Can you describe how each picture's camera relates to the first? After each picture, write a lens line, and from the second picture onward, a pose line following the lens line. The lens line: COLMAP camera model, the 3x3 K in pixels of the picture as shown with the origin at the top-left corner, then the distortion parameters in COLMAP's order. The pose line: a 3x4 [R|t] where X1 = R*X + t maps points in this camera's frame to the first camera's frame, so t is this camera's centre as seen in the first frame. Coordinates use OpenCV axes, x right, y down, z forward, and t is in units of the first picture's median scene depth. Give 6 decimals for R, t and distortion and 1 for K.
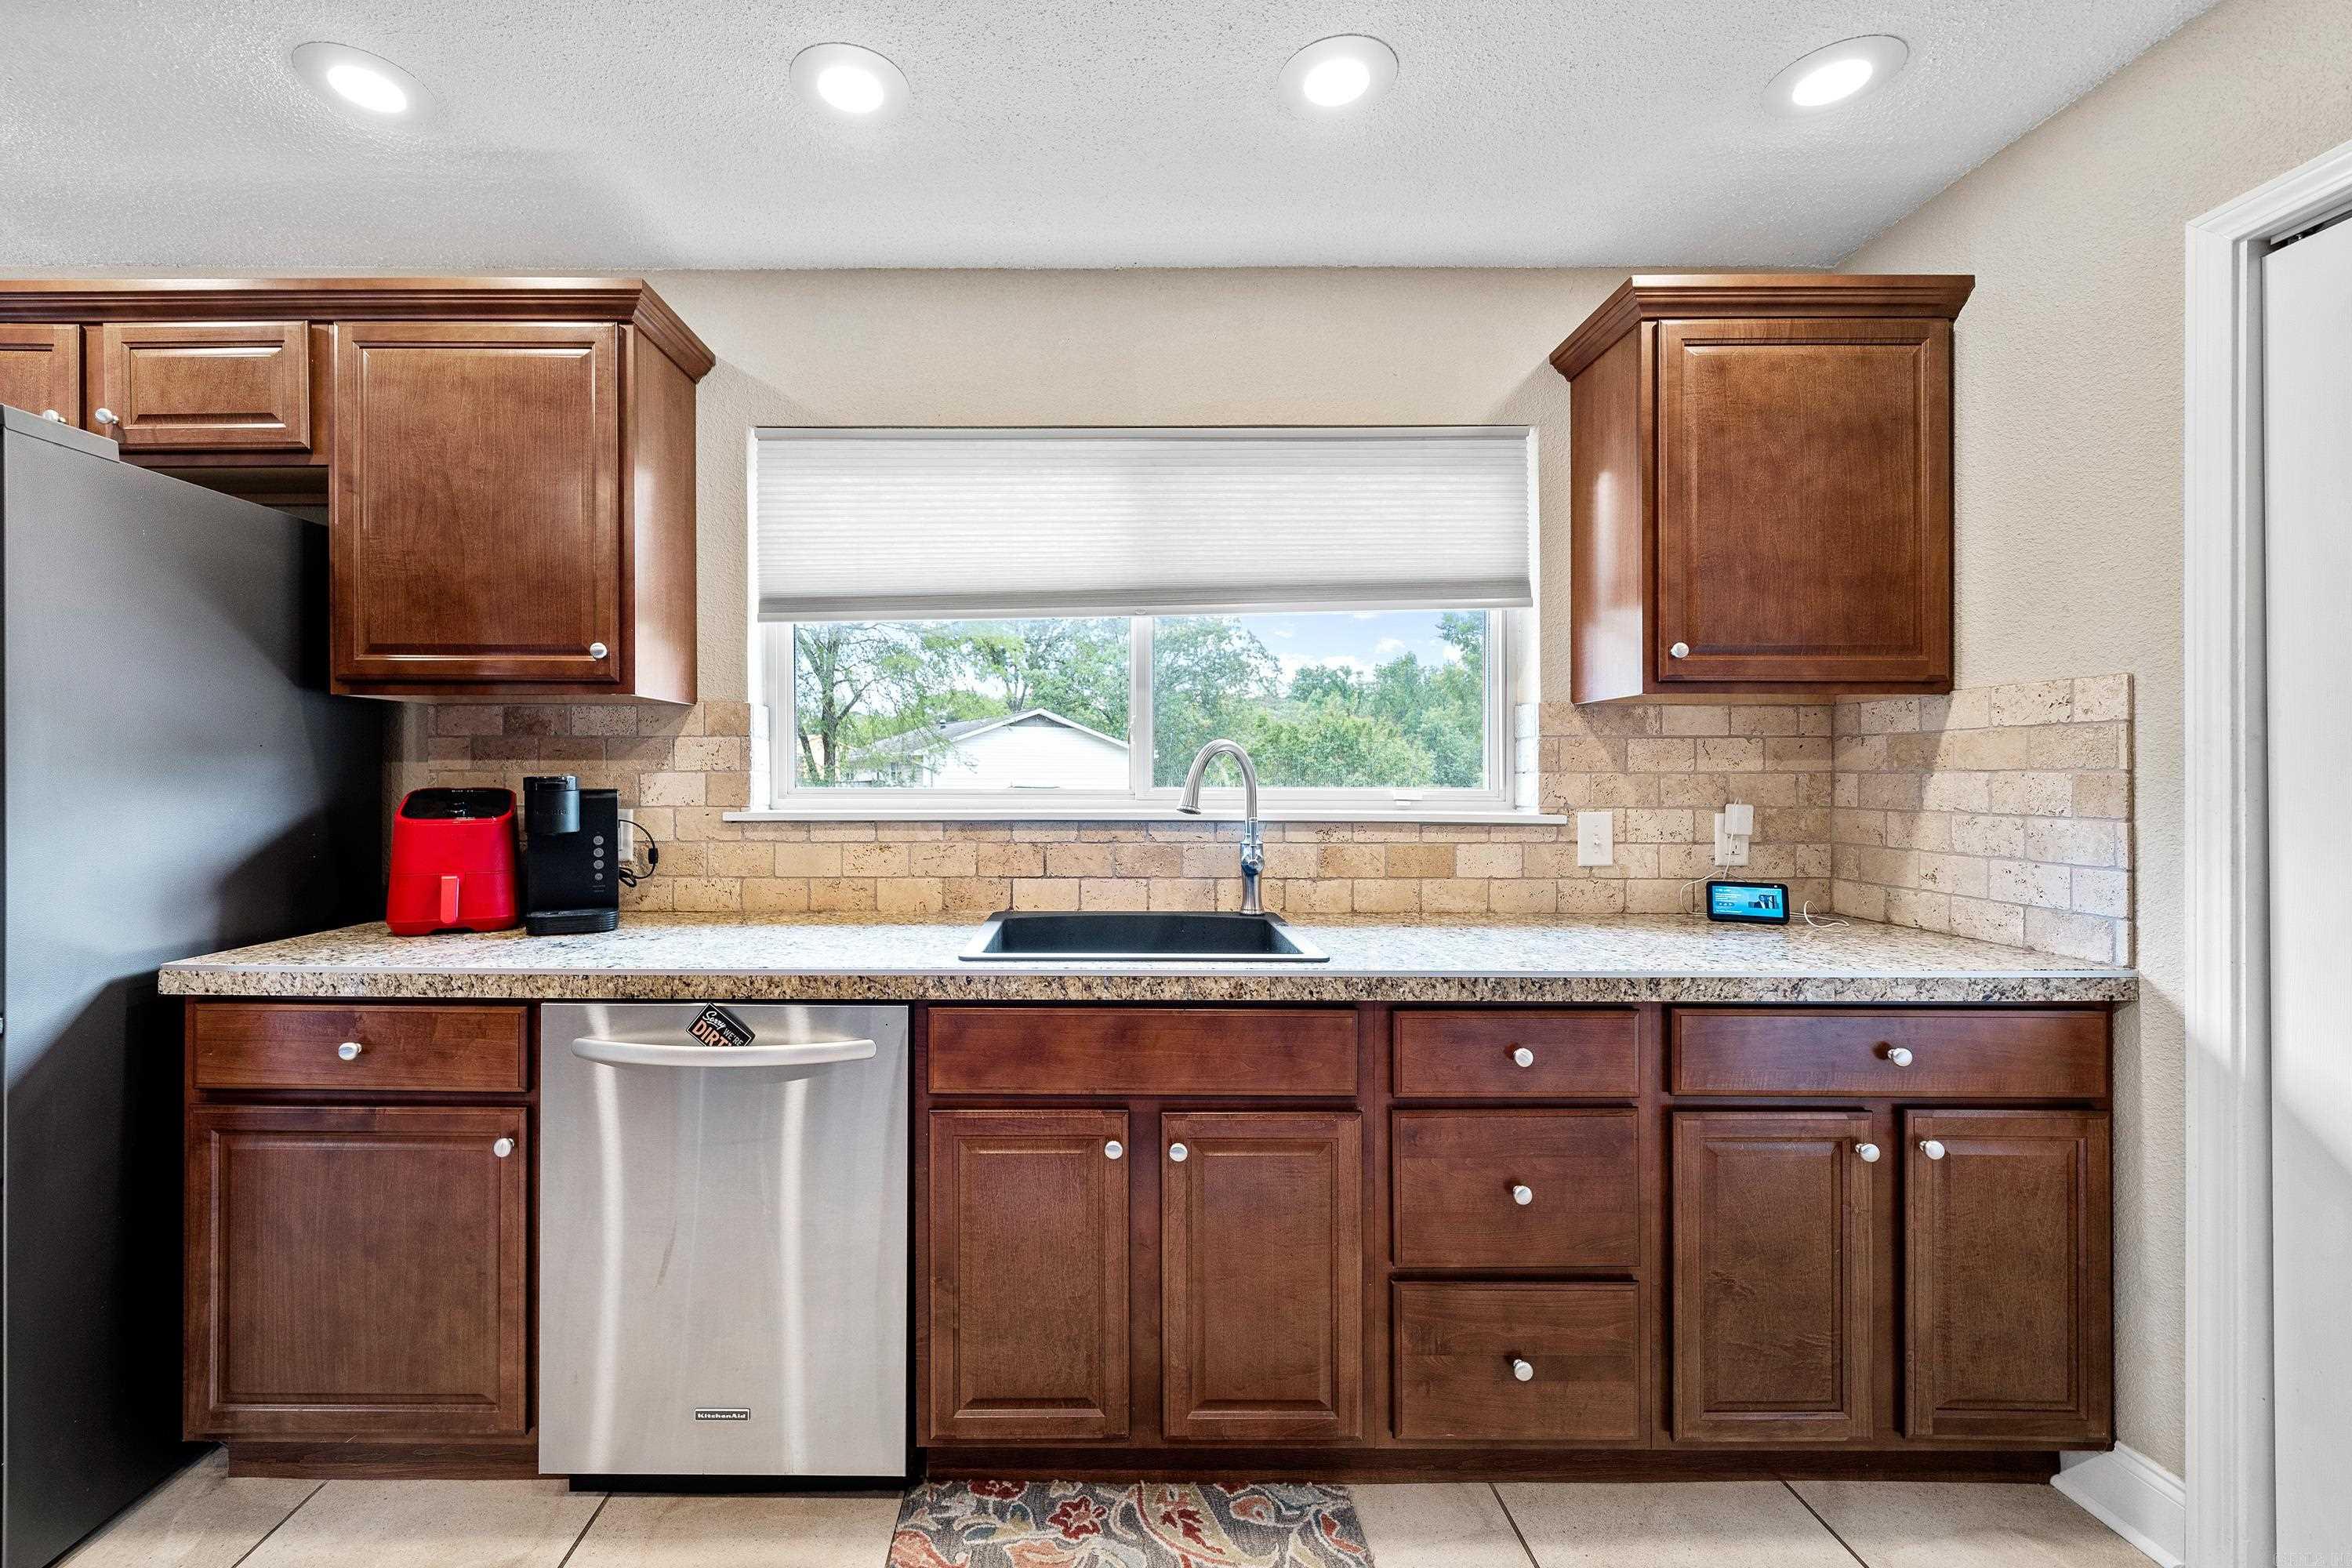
lens RADIAL K [[980.2, 0, 1152.9], [0, 980.2, 773.9], [0, 0, 1]] dist [-0.000199, 0.000830]
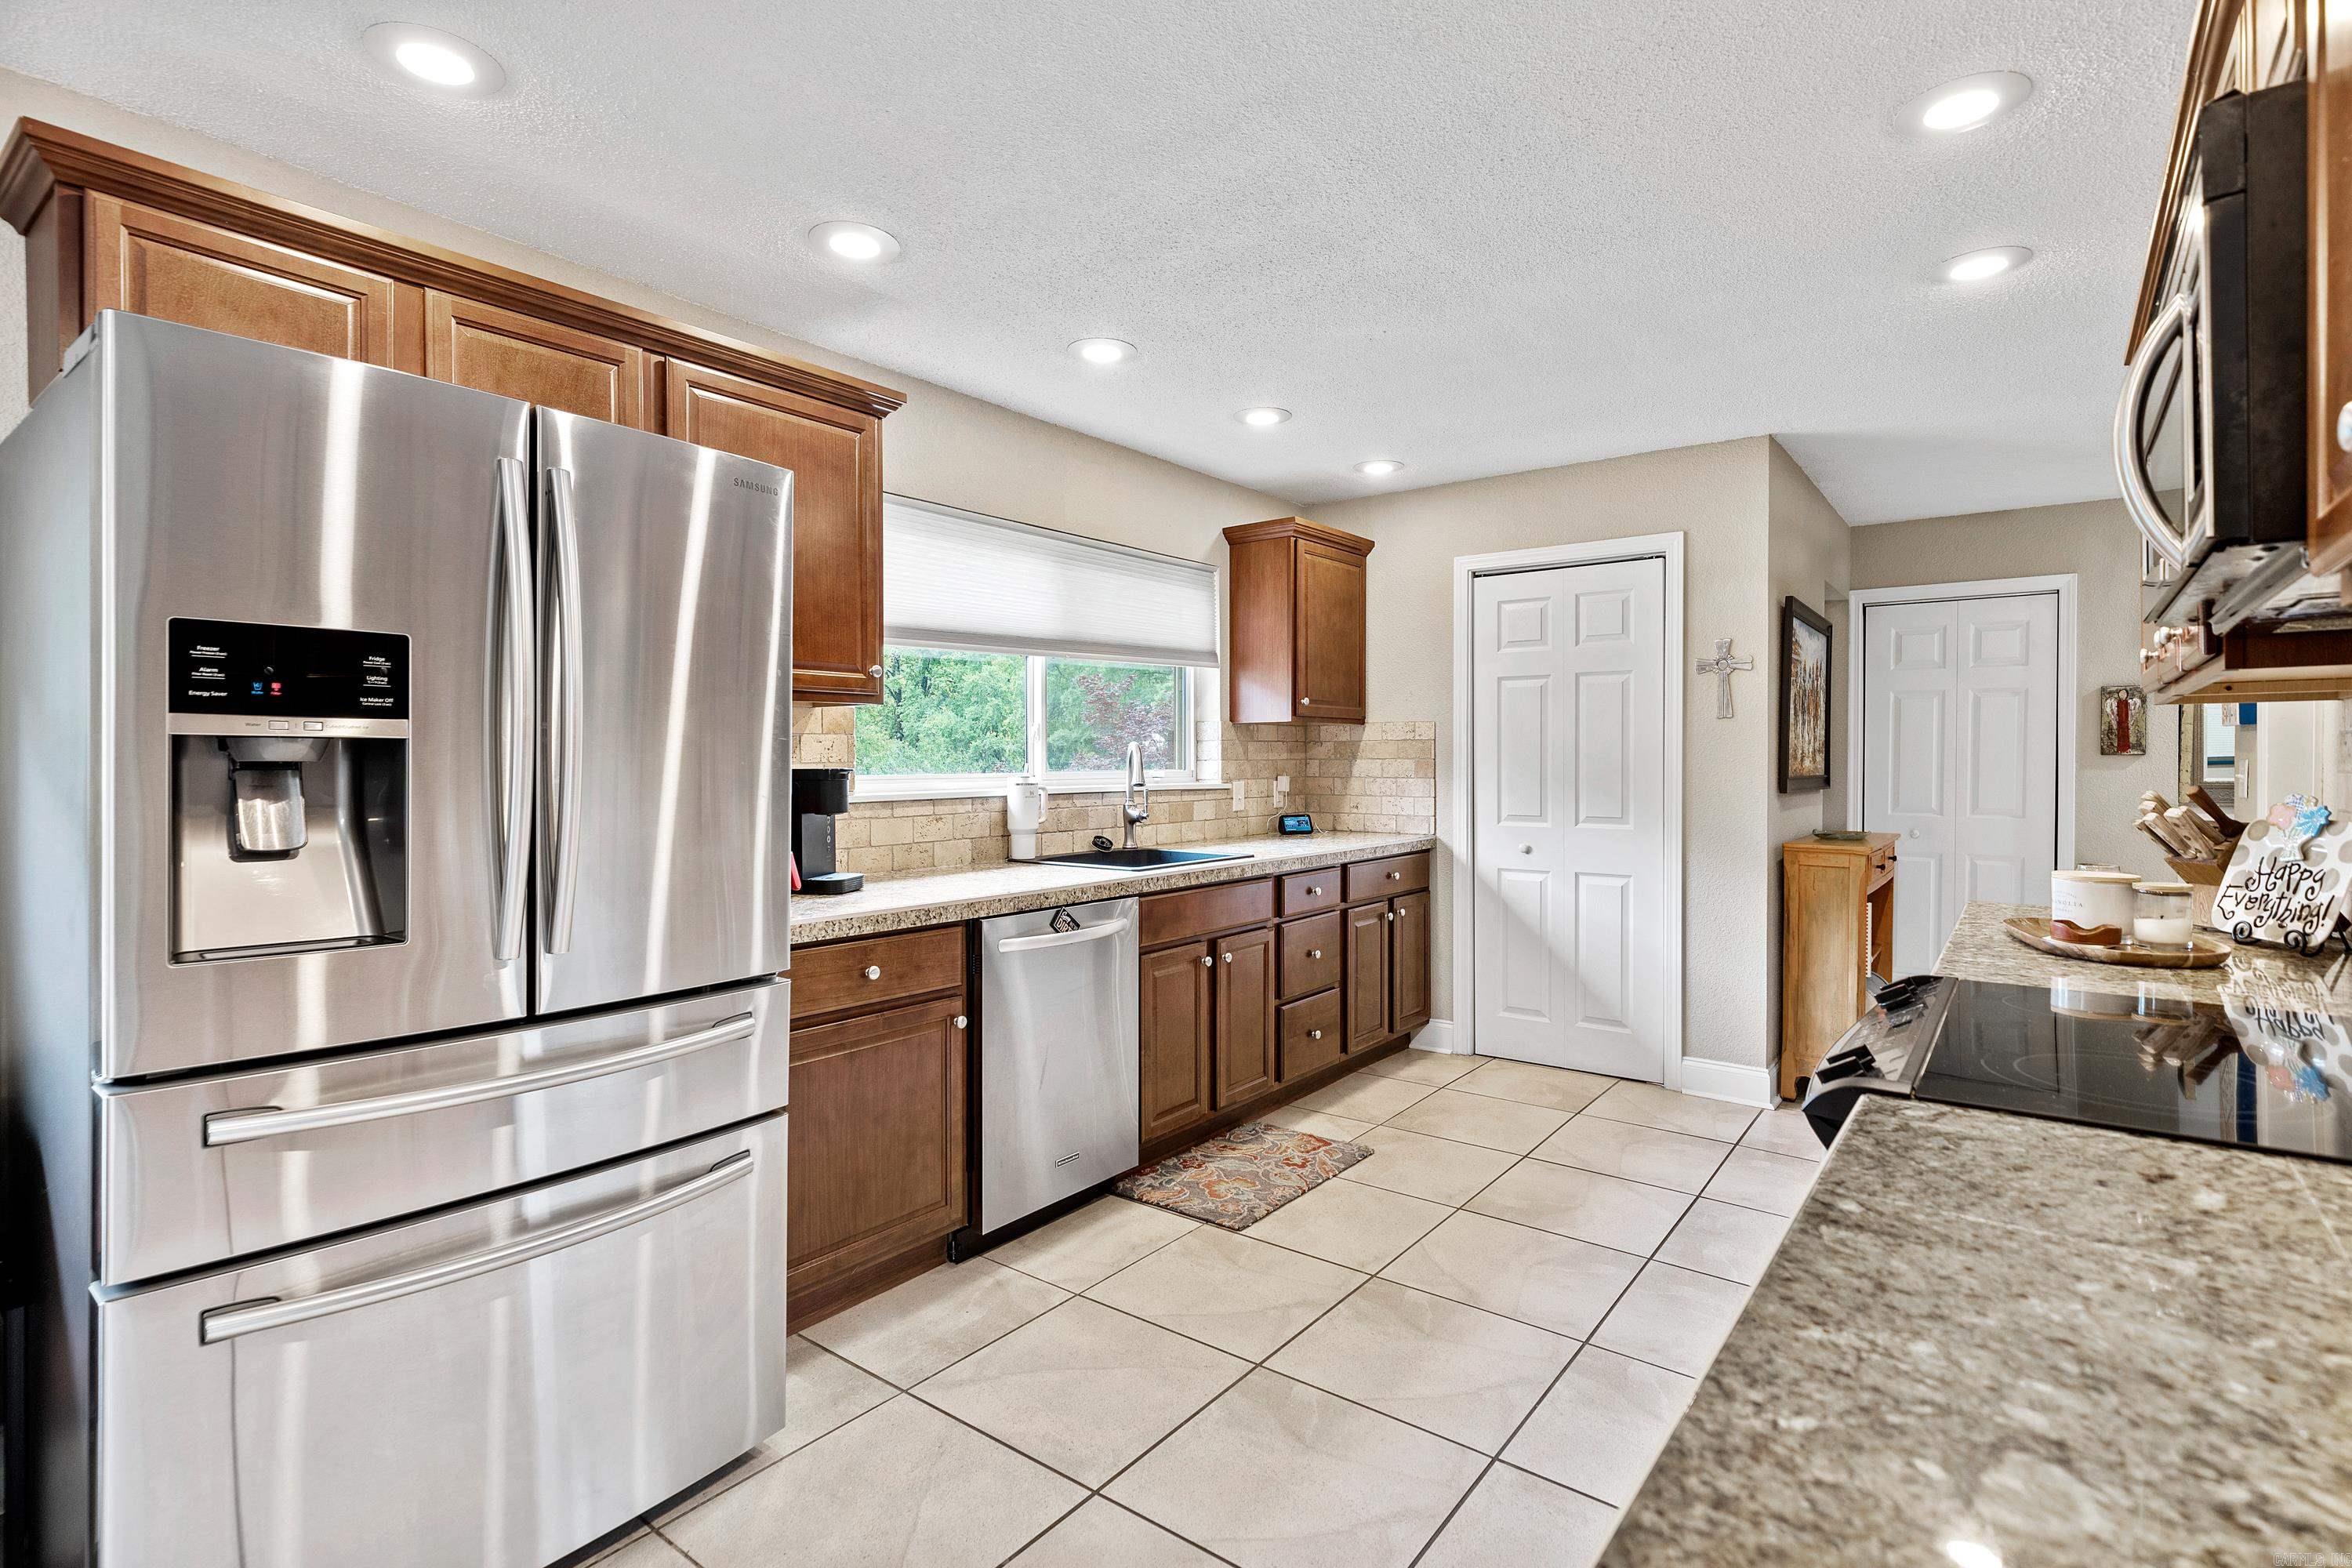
lens RADIAL K [[1114.7, 0, 1169.2], [0, 1114.7, 772.0], [0, 0, 1]] dist [-0.001124, -0.000198]
pose [[0.613345, -0.013433, 0.789701, -1.524784], [0.002064, 0.999879, 0.015406, -0.013836], [-0.789812, -0.007819, 0.613299, -0.220936]]
